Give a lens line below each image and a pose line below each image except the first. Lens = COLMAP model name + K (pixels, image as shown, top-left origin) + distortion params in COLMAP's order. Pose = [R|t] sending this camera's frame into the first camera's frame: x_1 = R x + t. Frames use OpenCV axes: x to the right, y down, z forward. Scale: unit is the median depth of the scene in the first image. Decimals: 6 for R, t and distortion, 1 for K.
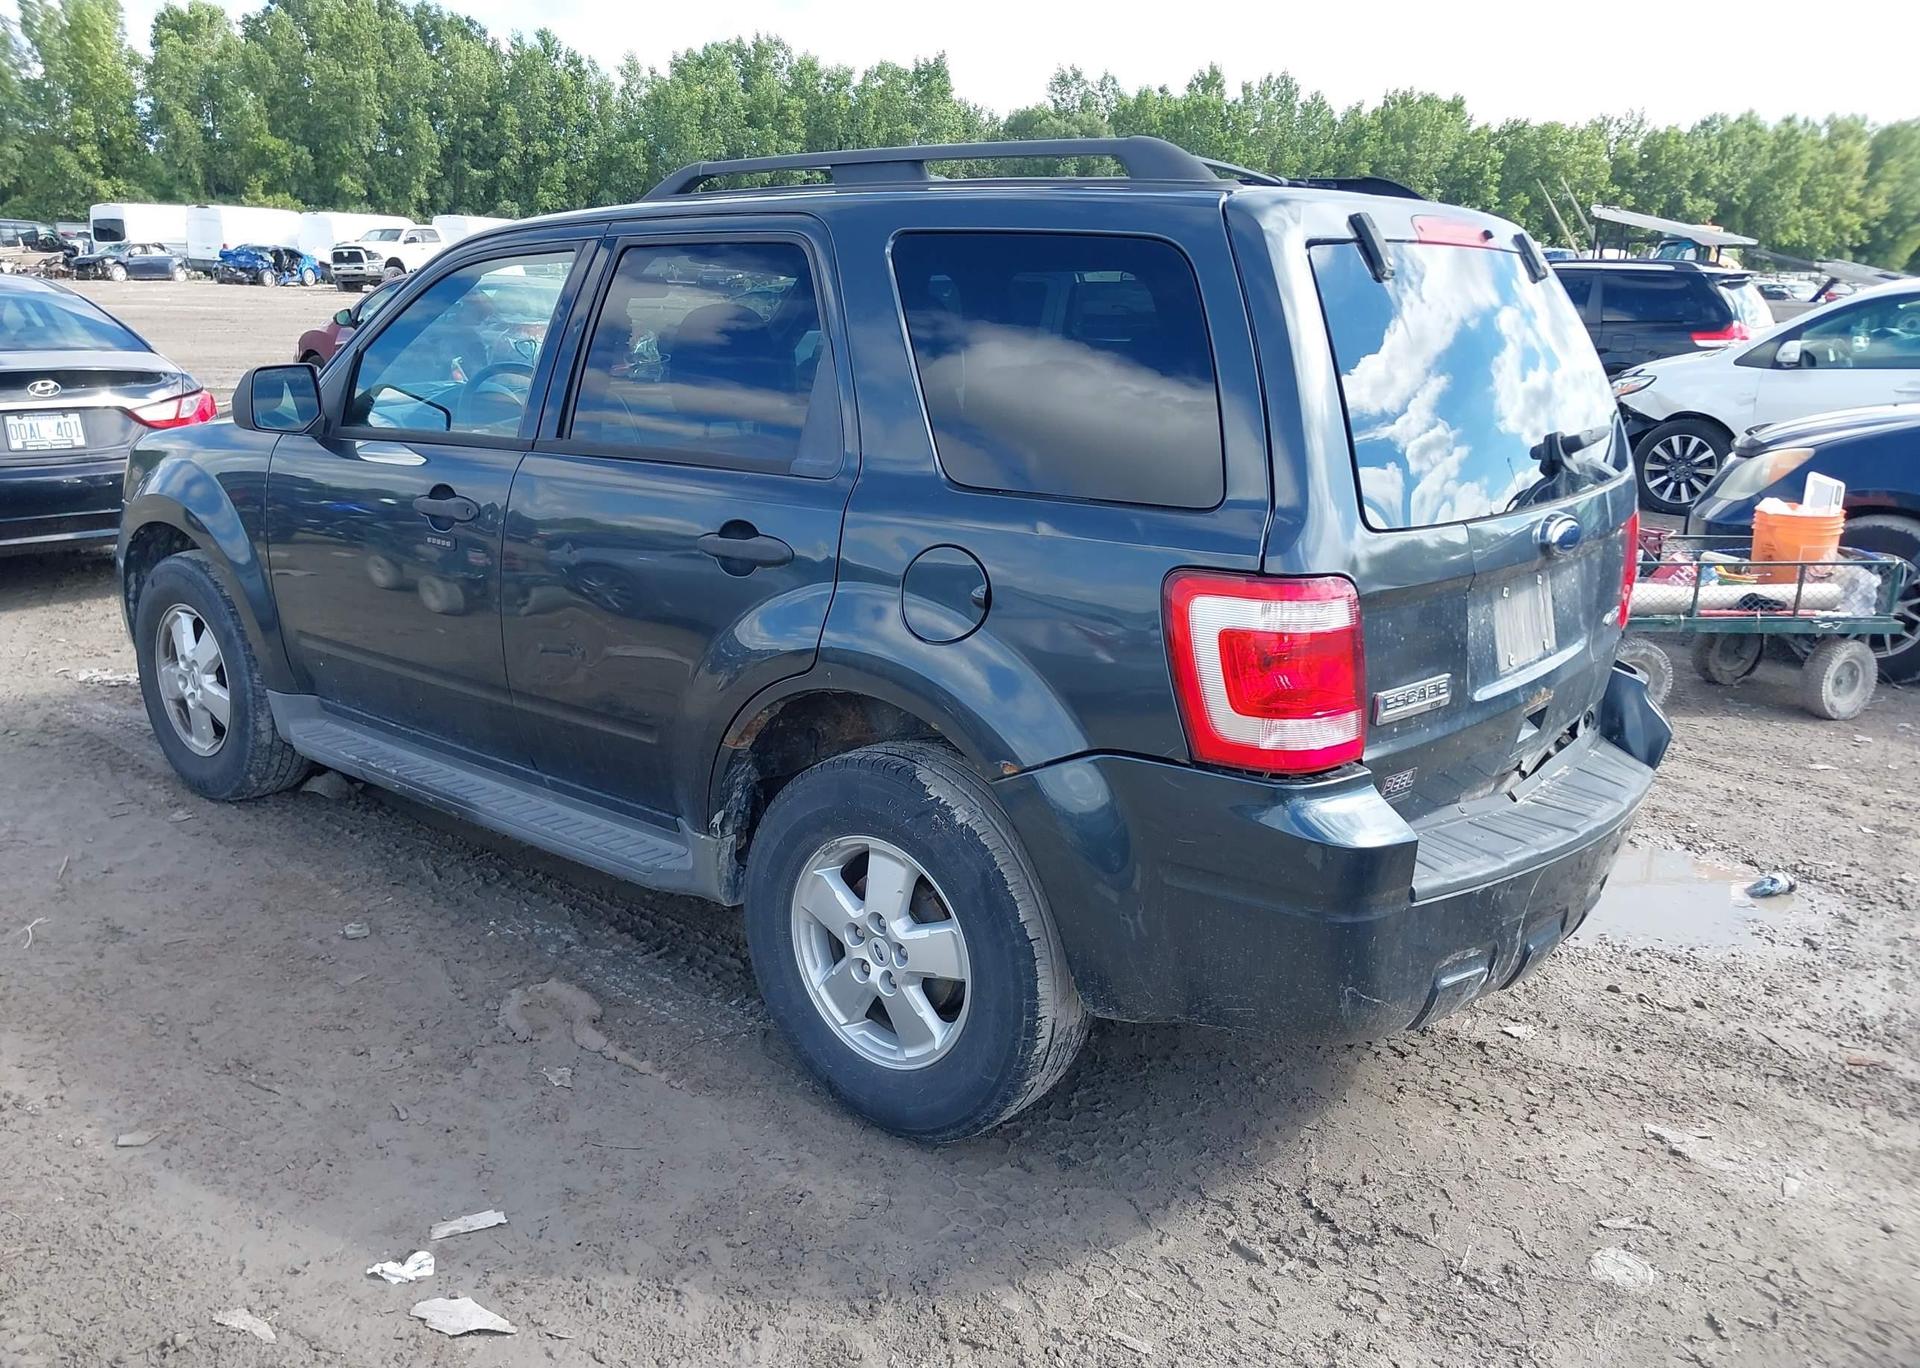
lens RADIAL K [[1541.4, 0, 951.8], [0, 1541.4, 662.9], [0, 0, 1]] dist [-0.010549, 0.048005]
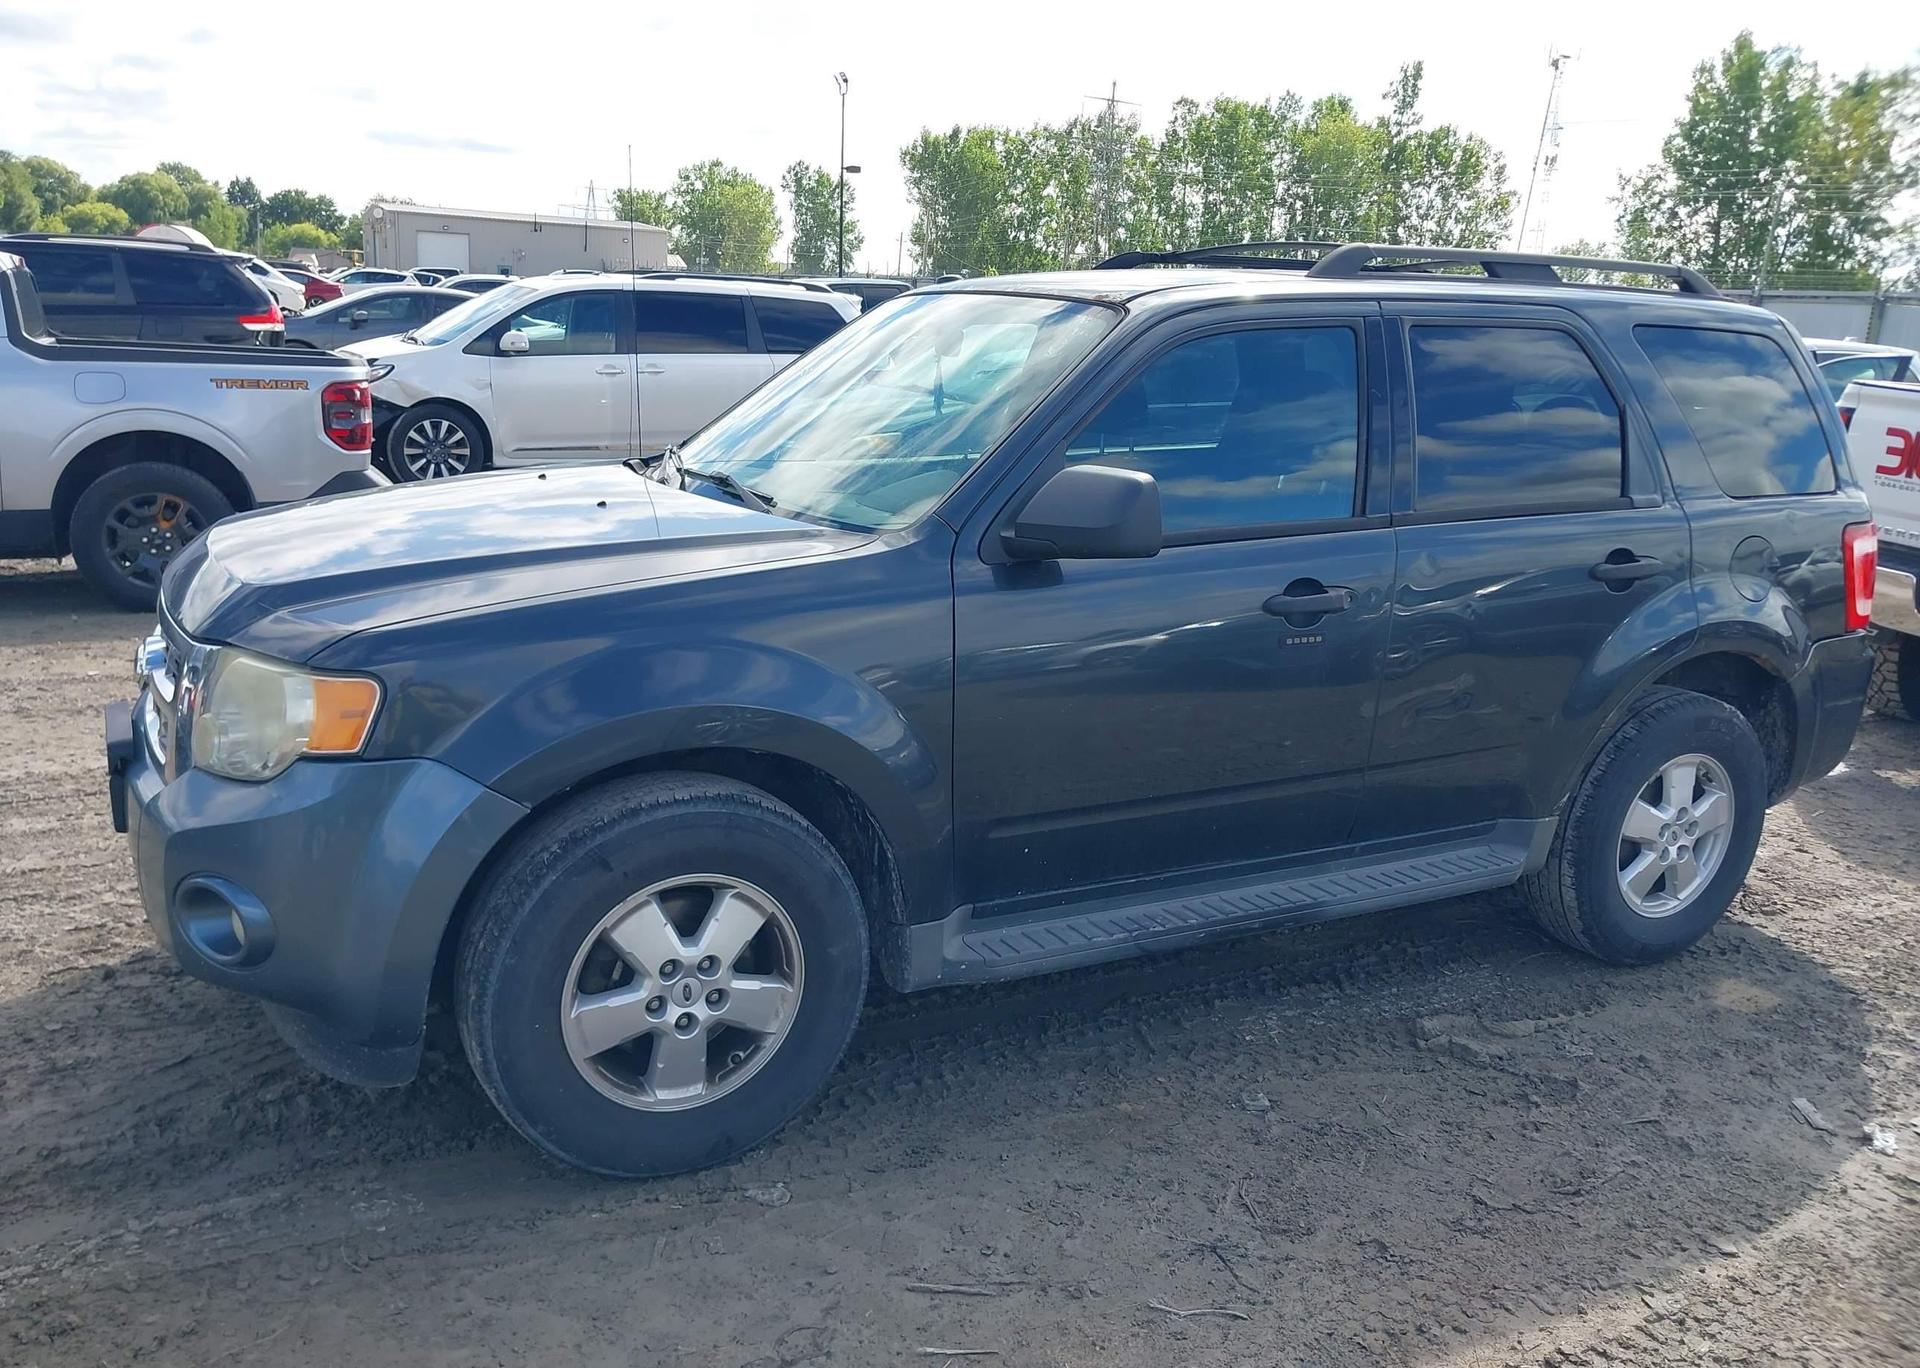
lens RADIAL K [[1528.2, 0, 960.0], [0, 1528.2, 684.0], [0, 0, 1]] dist [0.011622, -0.004340]
pose [[0.372580, -0.219678, 0.901624, -0.865407], [0.181614, 0.970051, 0.161301, -0.165571], [-0.910055, 0.103650, 0.401318, 0.574702]]
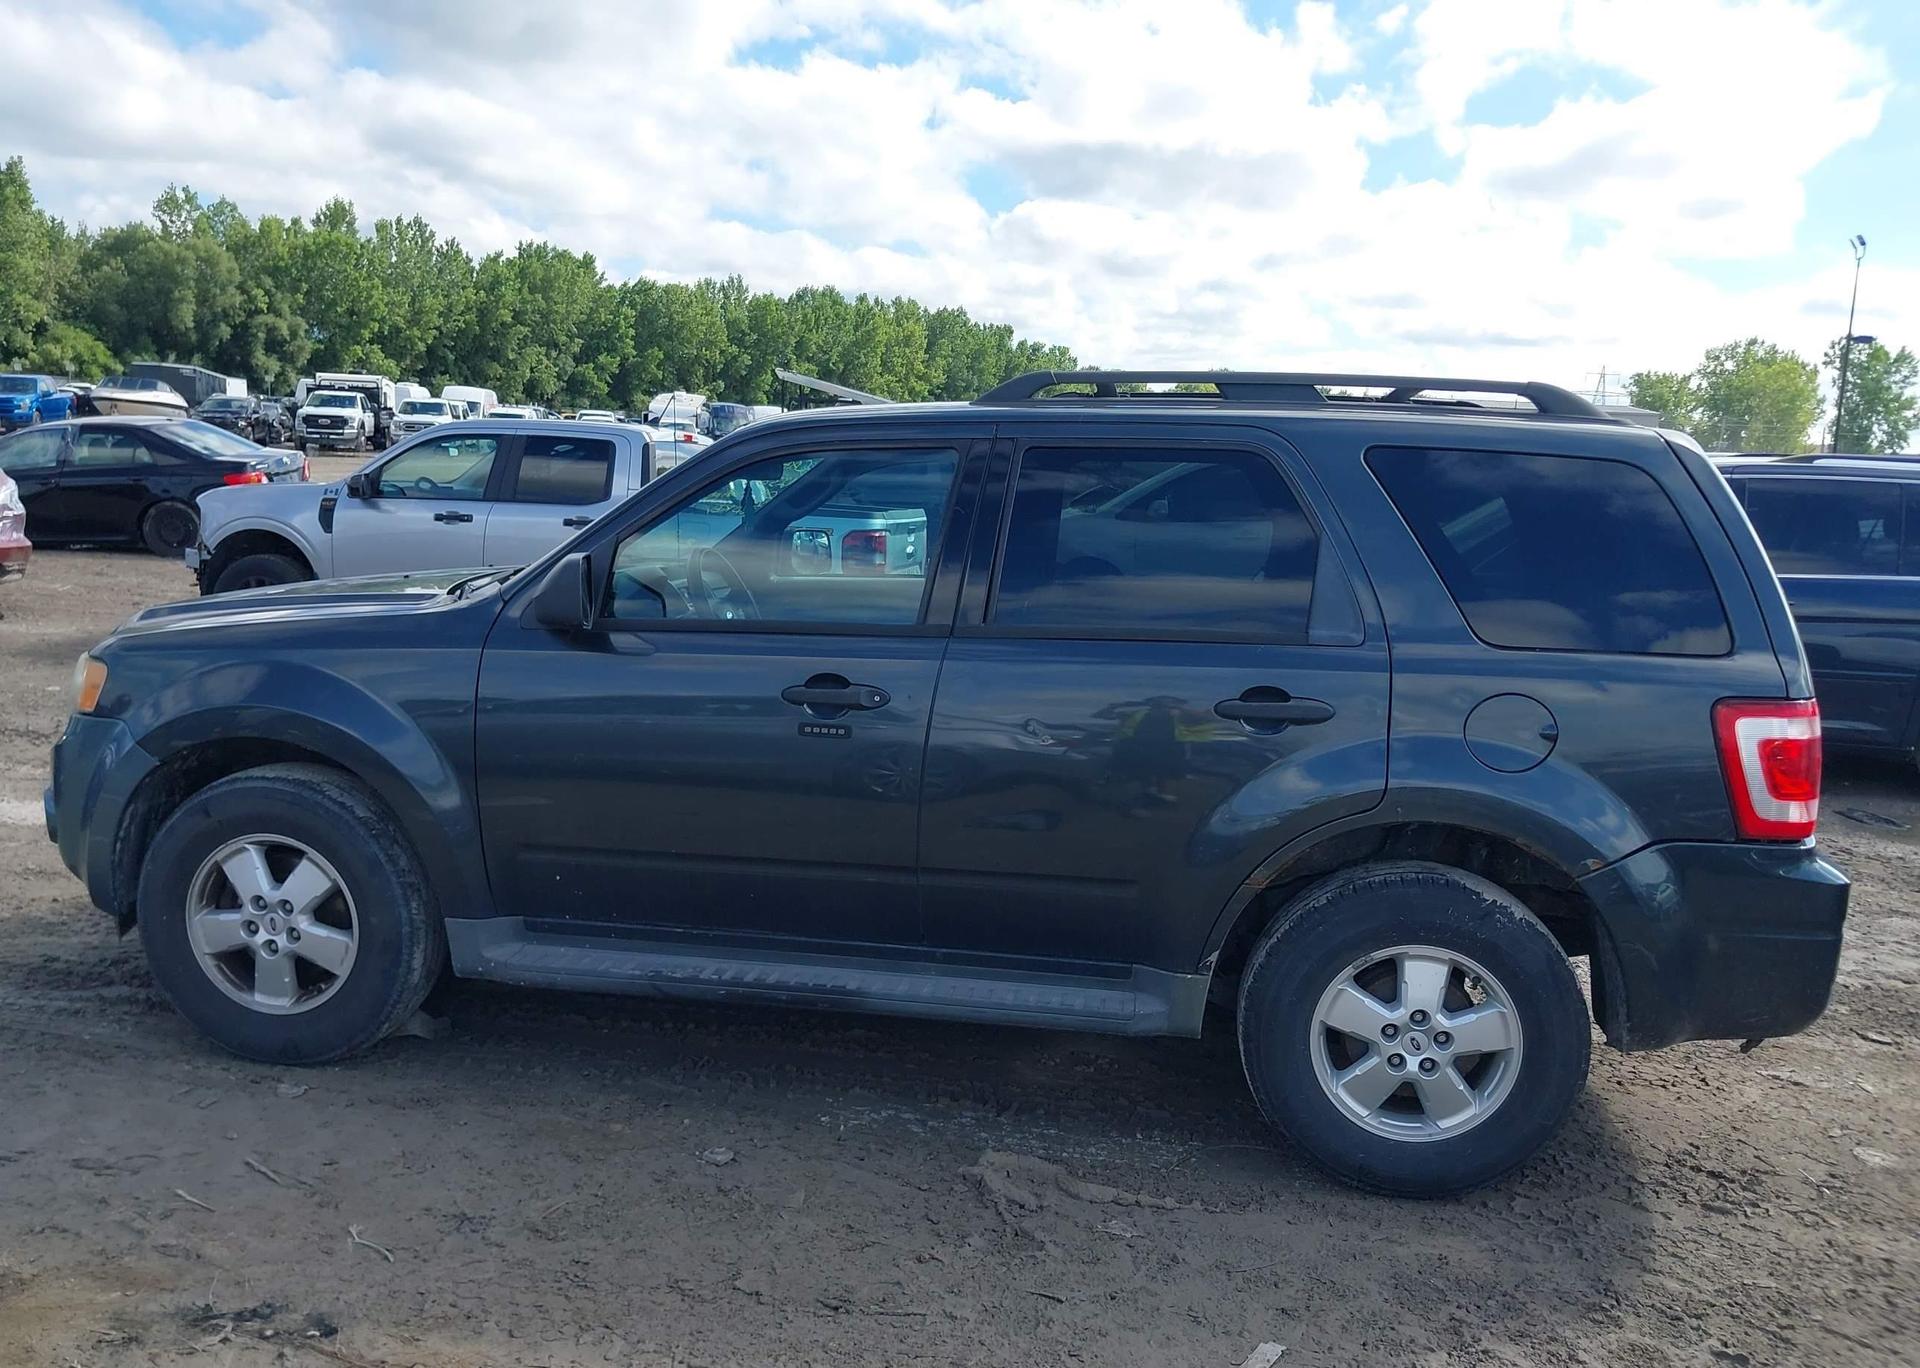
lens RADIAL K [[1538.3, 0, 960.0], [0, 1538.3, 684.0], [0, 0, 1]] dist [0.000323, -0.003396]
pose [[0.852861, -0.060721, 0.518595, -0.531846], [0.099935, 0.993836, -0.047984, -0.035942], [-0.512485, 0.092750, 0.853673, 0.083714]]
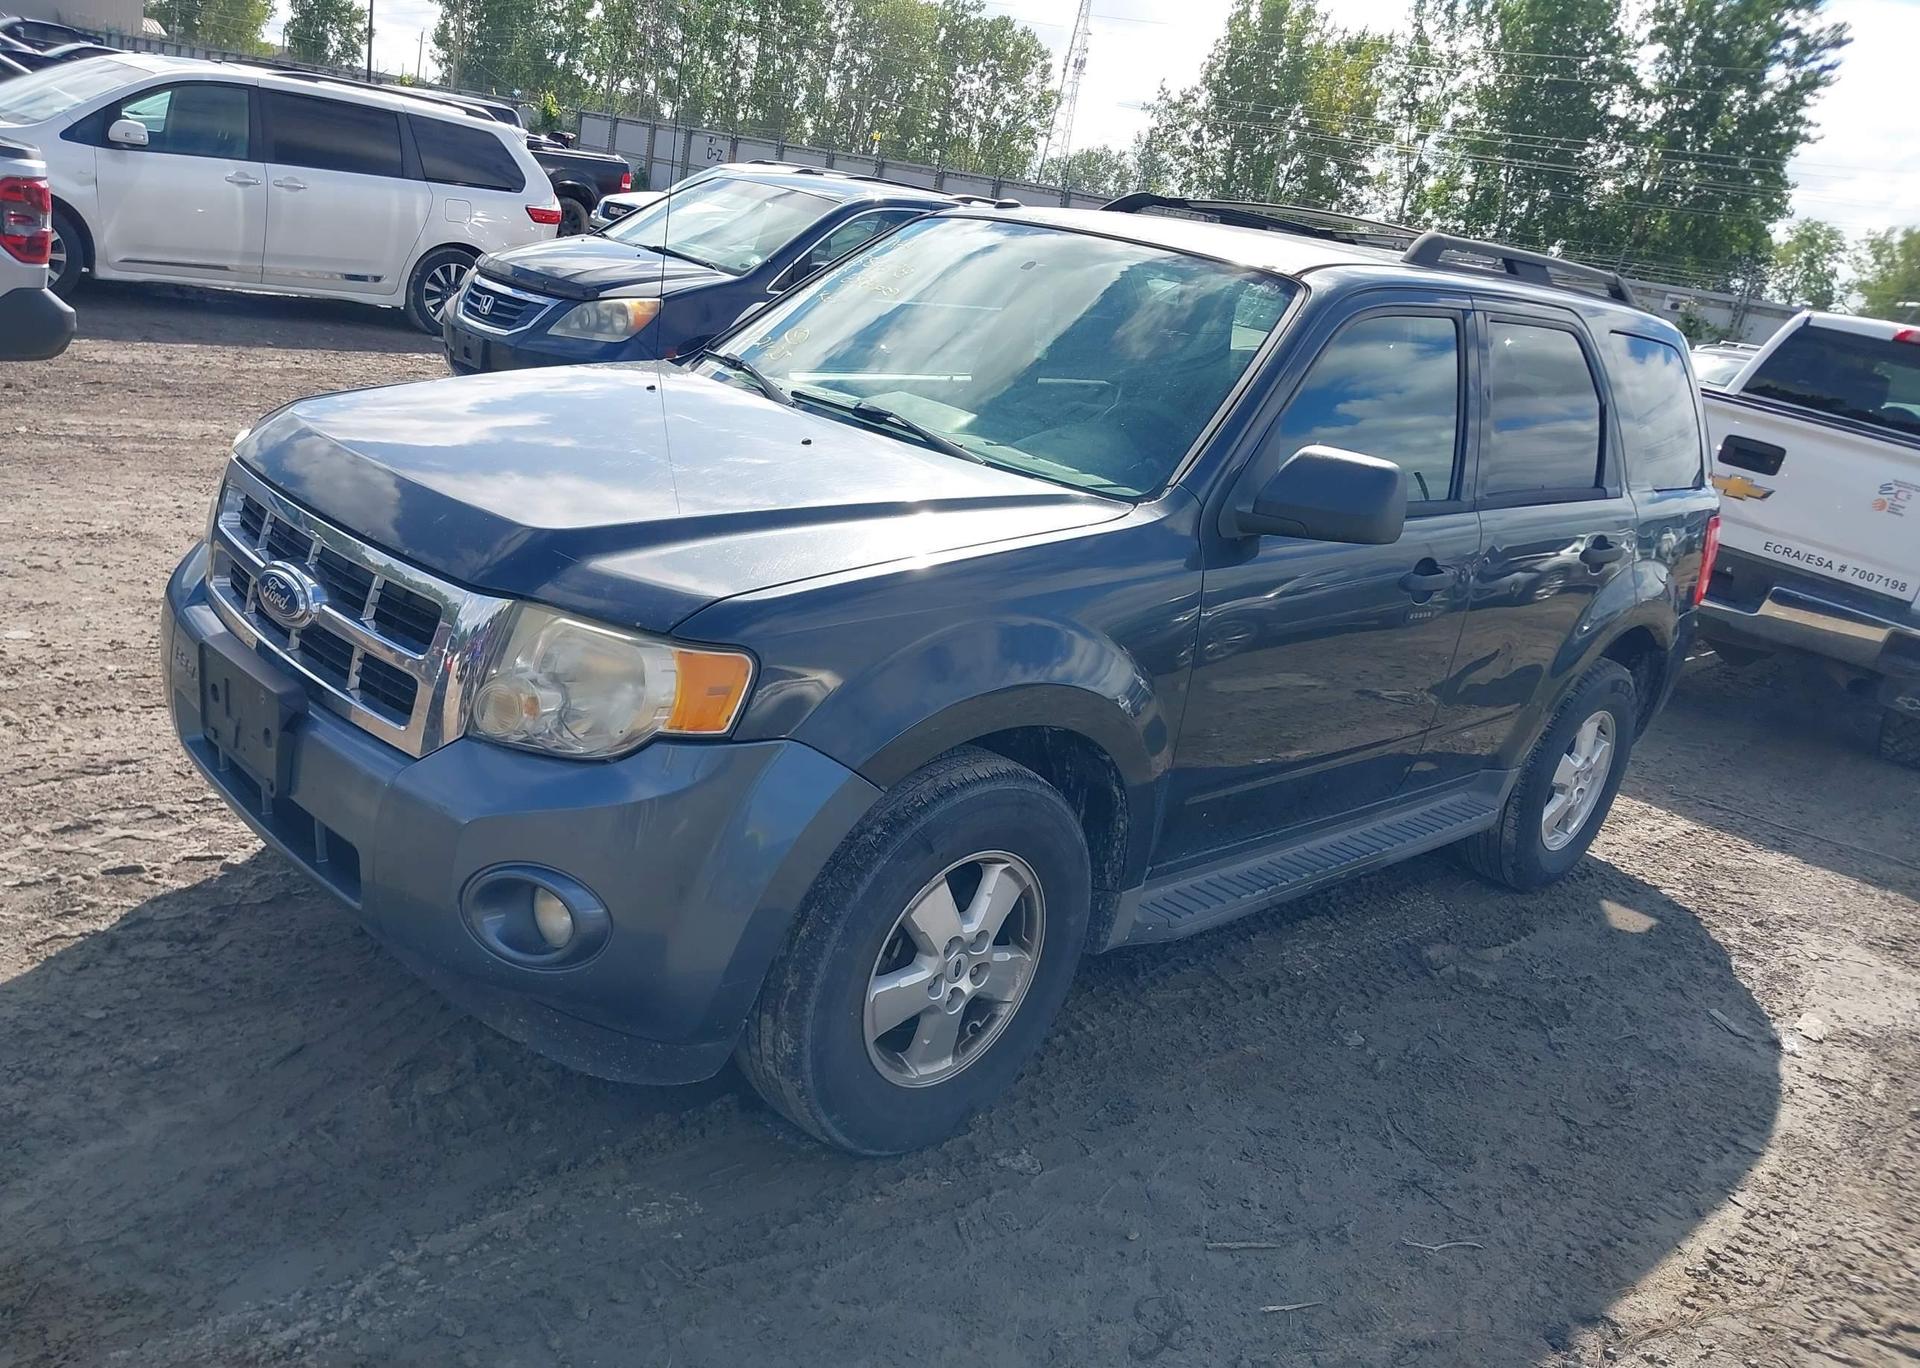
lens RADIAL K [[1528.2, 0, 960.0], [0, 1528.2, 684.0], [0, 0, 1]] dist [0.011622, -0.004340]
pose [[0.079926, -0.293777, 0.952527, -0.911808], [0.066280, 0.955035, 0.288989, -0.236835], [-0.994595, 0.040035, 0.095804, 0.836823]]
